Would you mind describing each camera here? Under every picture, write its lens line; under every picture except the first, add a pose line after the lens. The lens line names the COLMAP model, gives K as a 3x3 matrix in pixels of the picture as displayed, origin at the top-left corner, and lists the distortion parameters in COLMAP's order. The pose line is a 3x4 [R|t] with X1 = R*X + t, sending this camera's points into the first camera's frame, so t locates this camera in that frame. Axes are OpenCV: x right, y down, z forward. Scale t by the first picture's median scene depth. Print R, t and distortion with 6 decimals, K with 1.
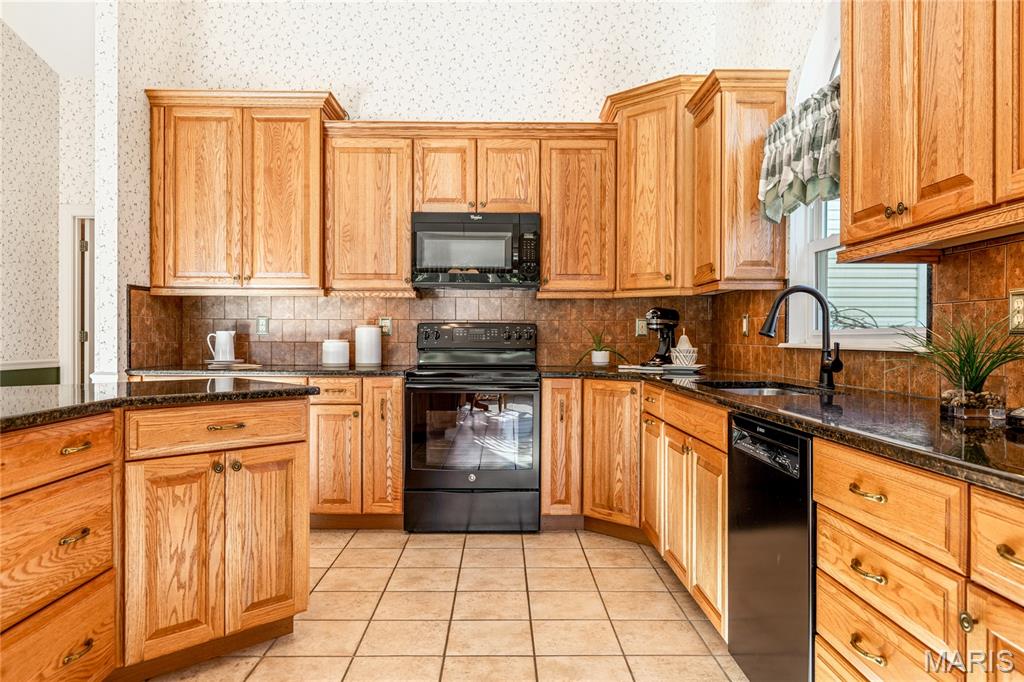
lens RADIAL K [[701.5, 0, 513.4], [0, 701.5, 340.7], [0, 0, 1]] dist [-0.007745, 0.004292]
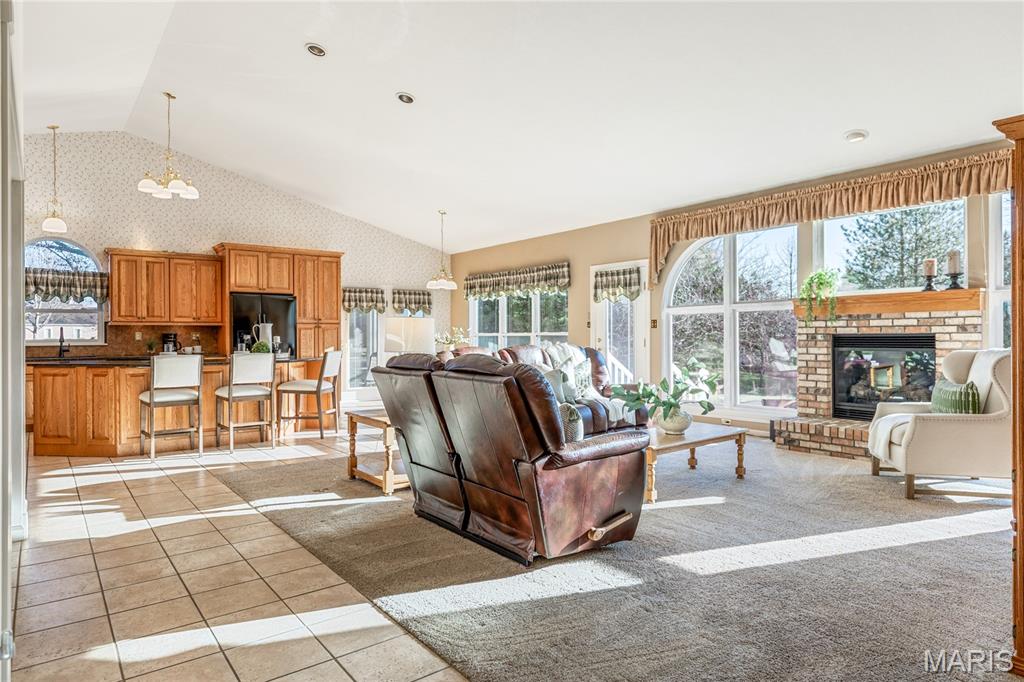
lens RADIAL K [[602.0, 0, 514.0], [0, 602.0, 335.6], [0, 0, 1]] dist [0.000546, 0.001806]
pose [[-0.610292, -0.005619, 0.792157, -2.146649], [0.004018, 0.999940, 0.010189, -0.038579], [-0.792166, 0.009401, -0.610233, 0.691420]]
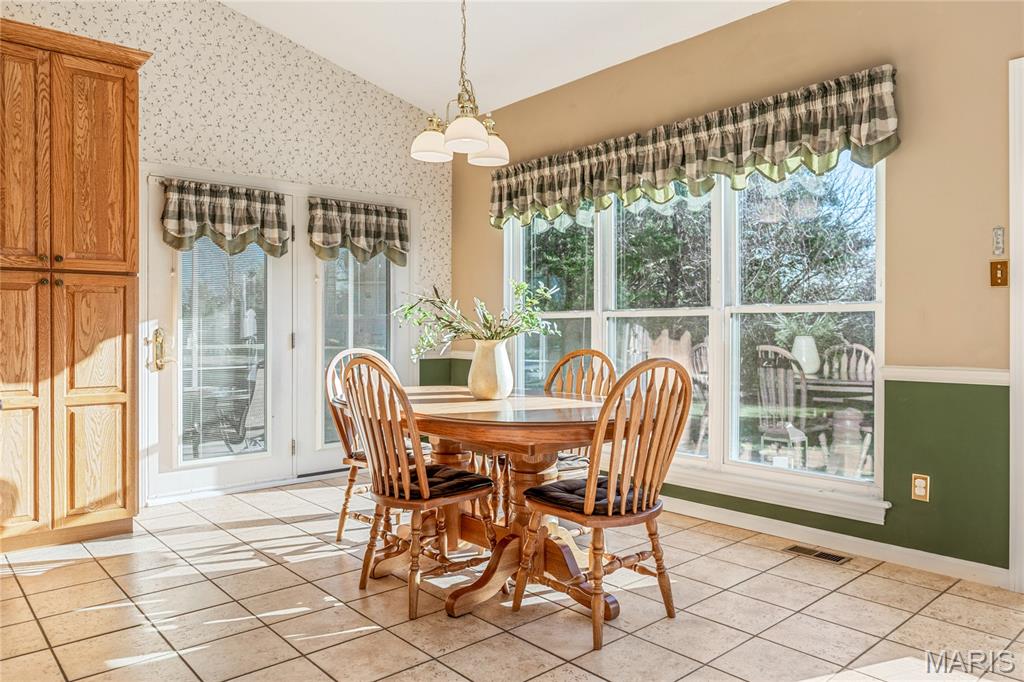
lens RADIAL K [[701.5, 0, 519.0], [0, 701.5, 331.7], [0, 0, 1]] dist [-0.007745, 0.004292]
pose [[-0.660430, -0.008024, 0.750845, -0.816204], [0.001401, 0.999928, 0.011918, -0.002003], [-0.750887, 0.008923, -0.660371, -0.003308]]
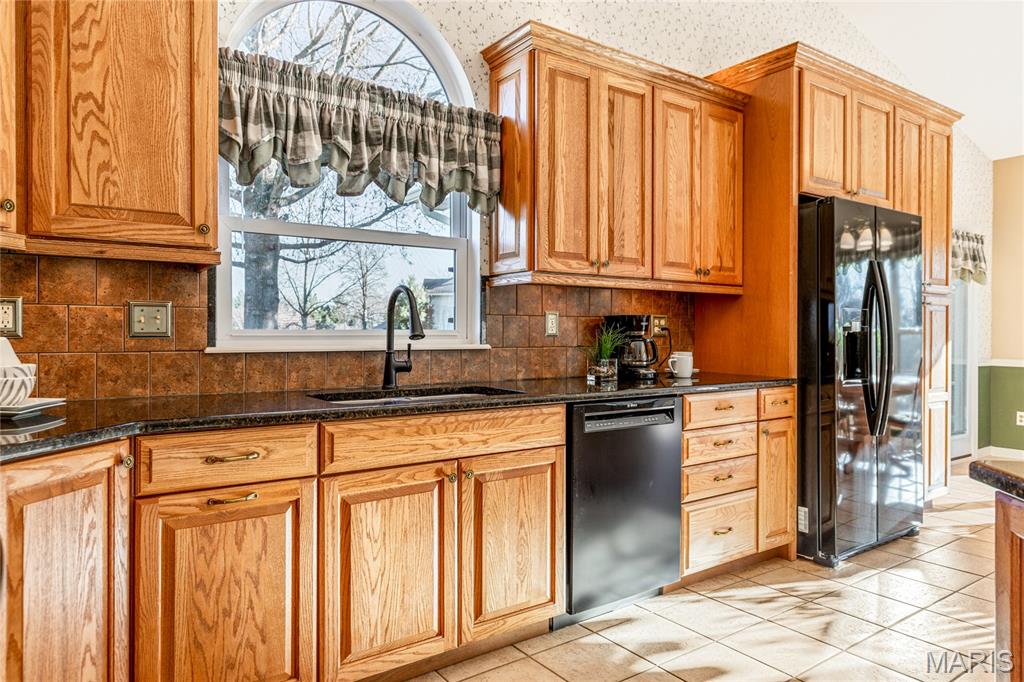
lens RADIAL K [[673.6, 0, 529.0], [0, 673.6, 331.9], [0, 0, 1]] dist [0.007455, -0.004435]
pose [[-0.580265, -0.001893, 0.814426, -0.298637], [0.000640, 0.999996, 0.002780, -0.011591], [-0.814428, 0.002134, -0.580261, 0.924159]]
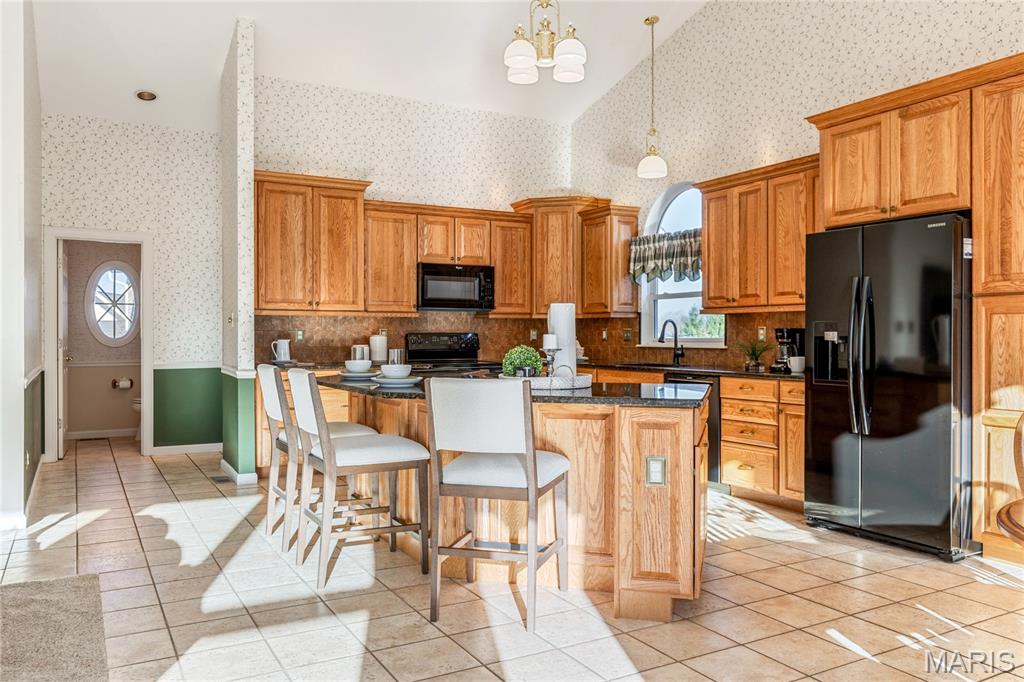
lens RADIAL K [[778.7, 0, 516.9], [0, 778.7, 344.1], [0, 0, 1]] dist [-0.002370, -0.000083]
pose [[0.876329, -0.010795, 0.481593, -0.798601], [0.006746, 0.999926, 0.010140, -0.018471], [-0.481666, -0.005637, 0.876337, -0.626892]]
